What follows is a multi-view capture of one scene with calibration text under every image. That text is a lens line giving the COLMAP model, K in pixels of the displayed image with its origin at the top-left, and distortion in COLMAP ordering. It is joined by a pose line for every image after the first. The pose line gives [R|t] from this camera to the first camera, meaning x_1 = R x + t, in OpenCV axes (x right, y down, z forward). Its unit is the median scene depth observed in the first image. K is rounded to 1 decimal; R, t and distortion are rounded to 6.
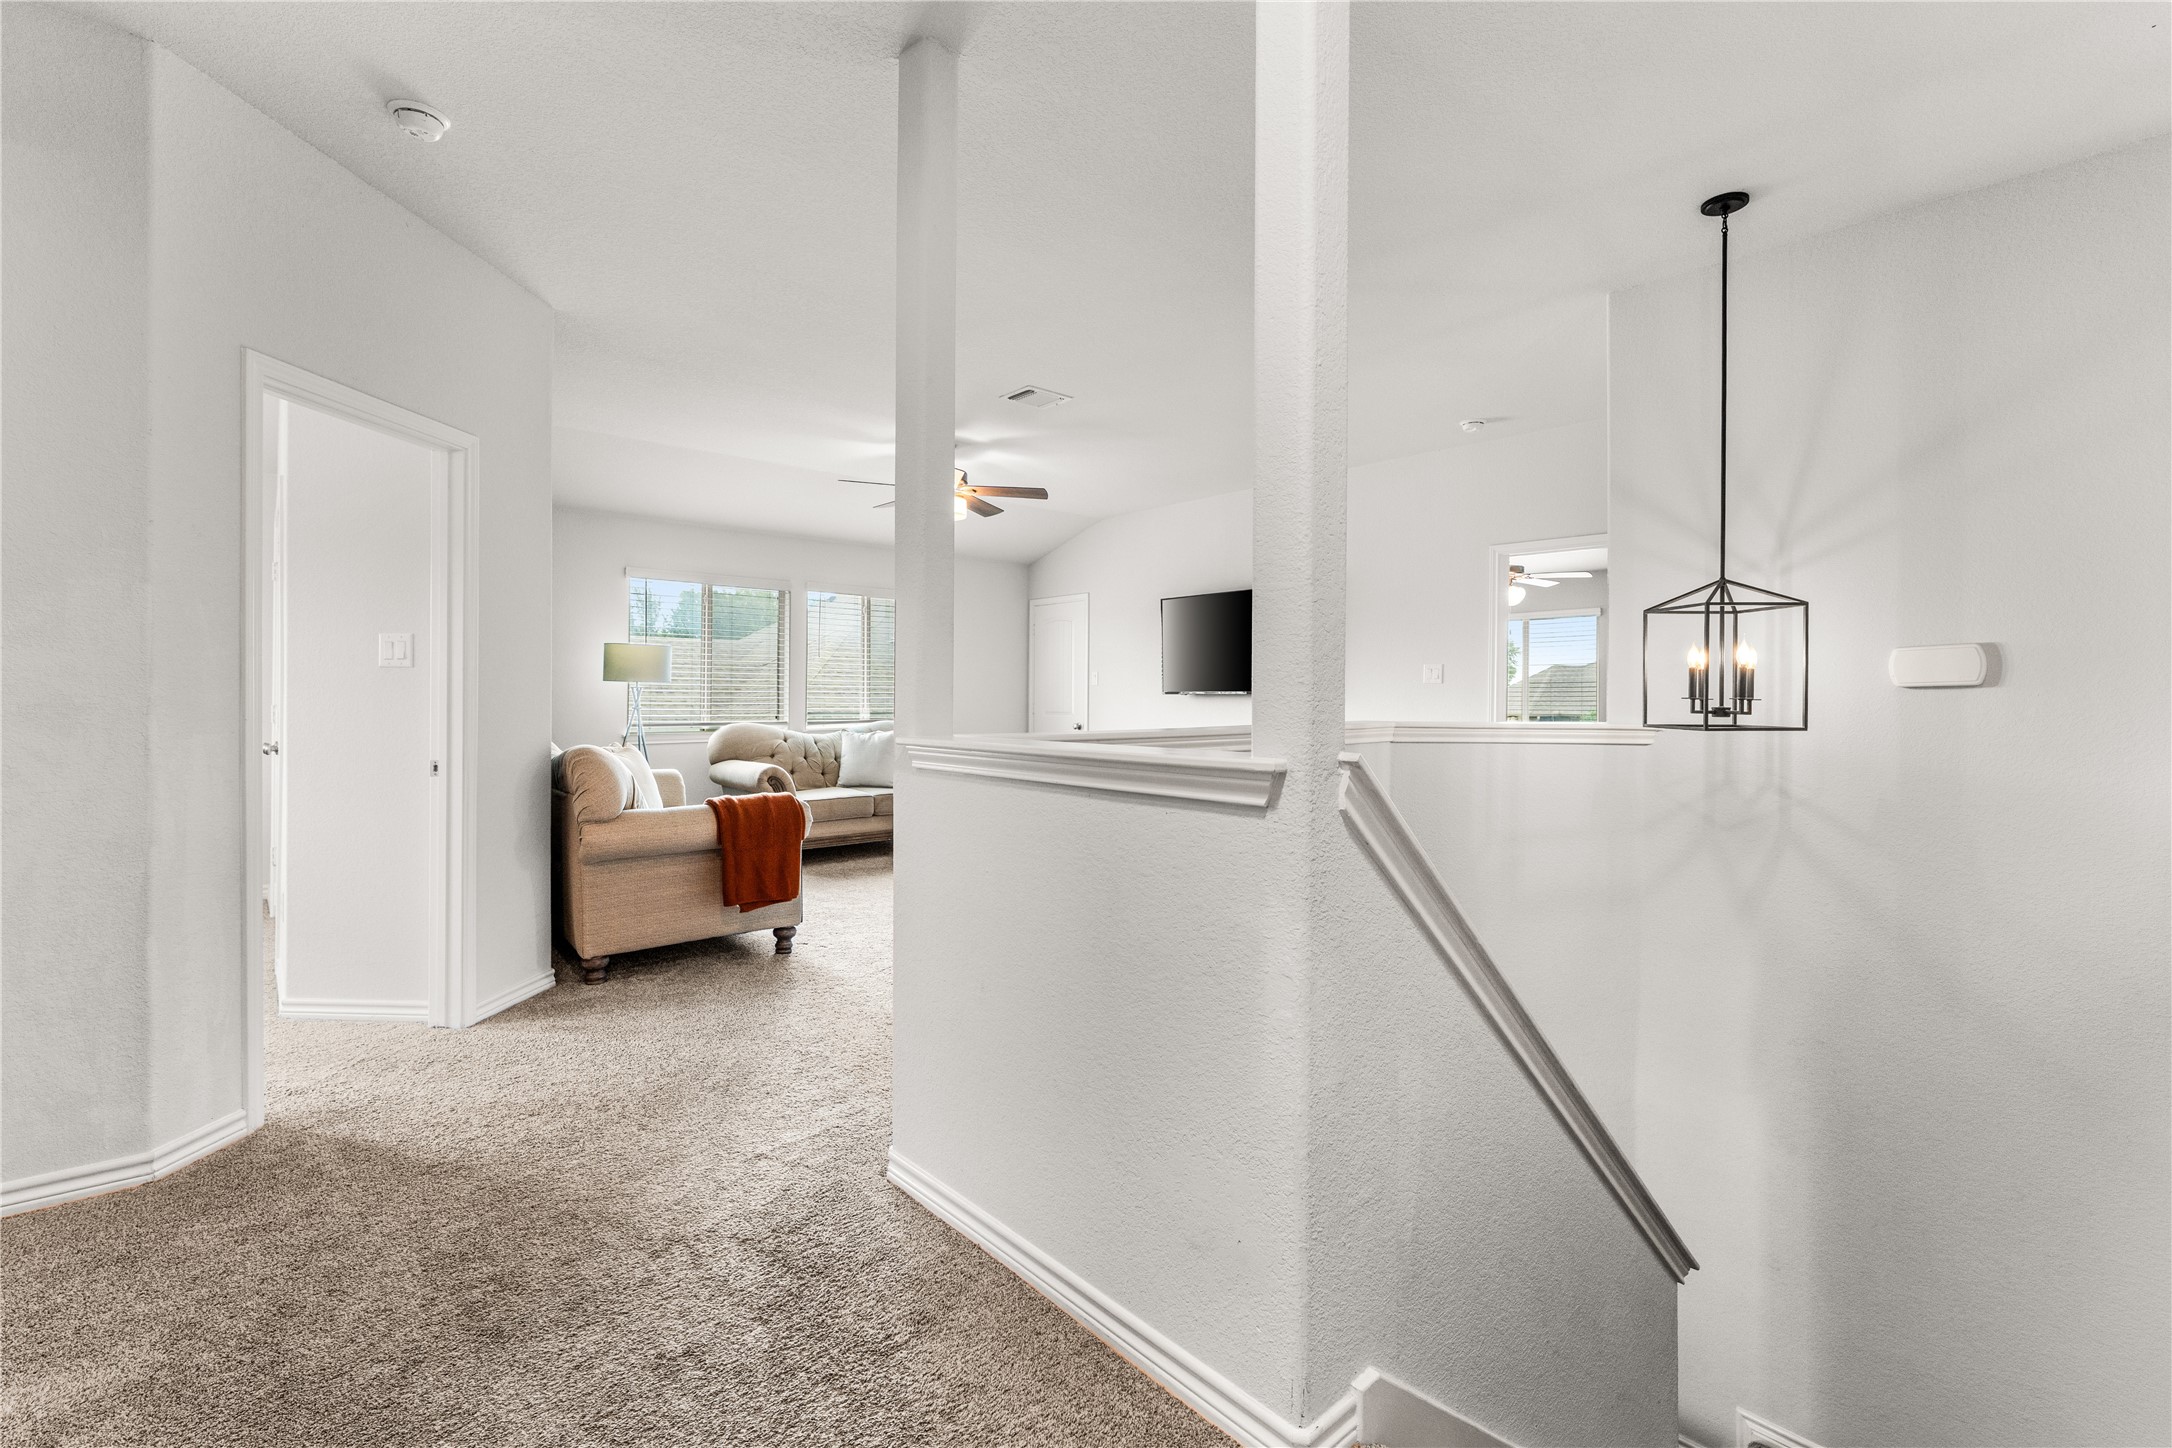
lens RADIAL K [[962.1, 0, 1080.9], [0, 962.1, 694.7], [0, 0, 1]] dist [-0.000268, -0.000022]
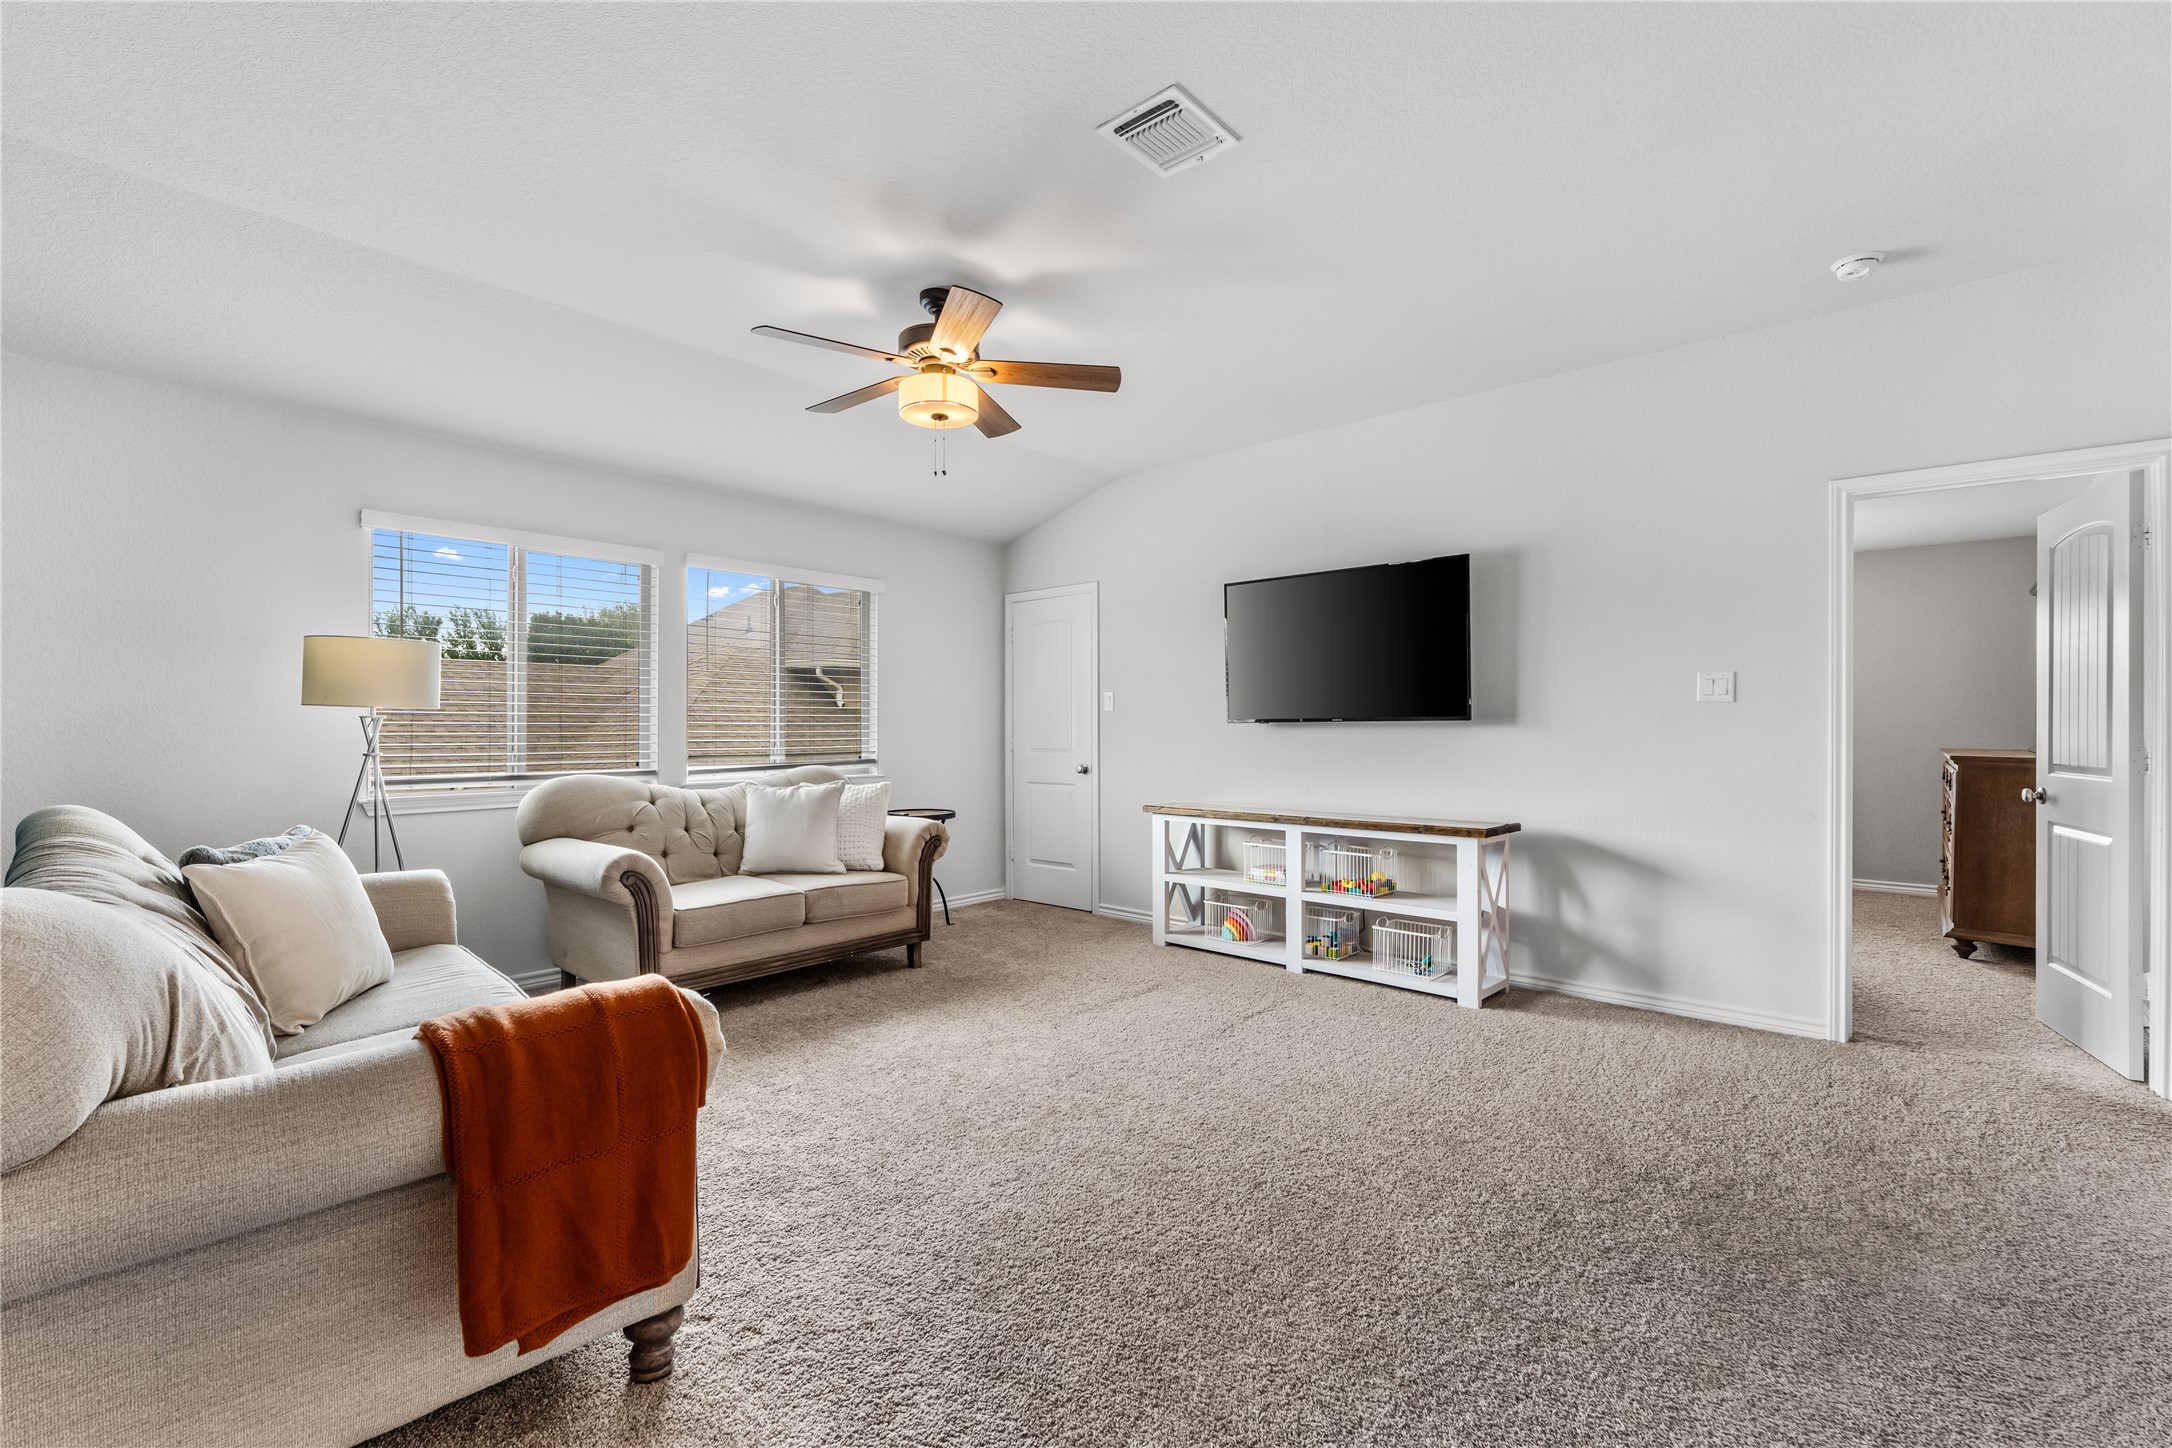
lens RADIAL K [[957.2, 0, 1086.0], [0, 957.2, 724.0], [0, 0, 1]] dist [-0.001032, -0.000117]
pose [[0.991967, -0.008026, 0.126245, -0.111750], [0.008008, 0.999968, 0.000649, -0.000954], [-0.126247, 0.000367, 0.991999, 0.366202]]
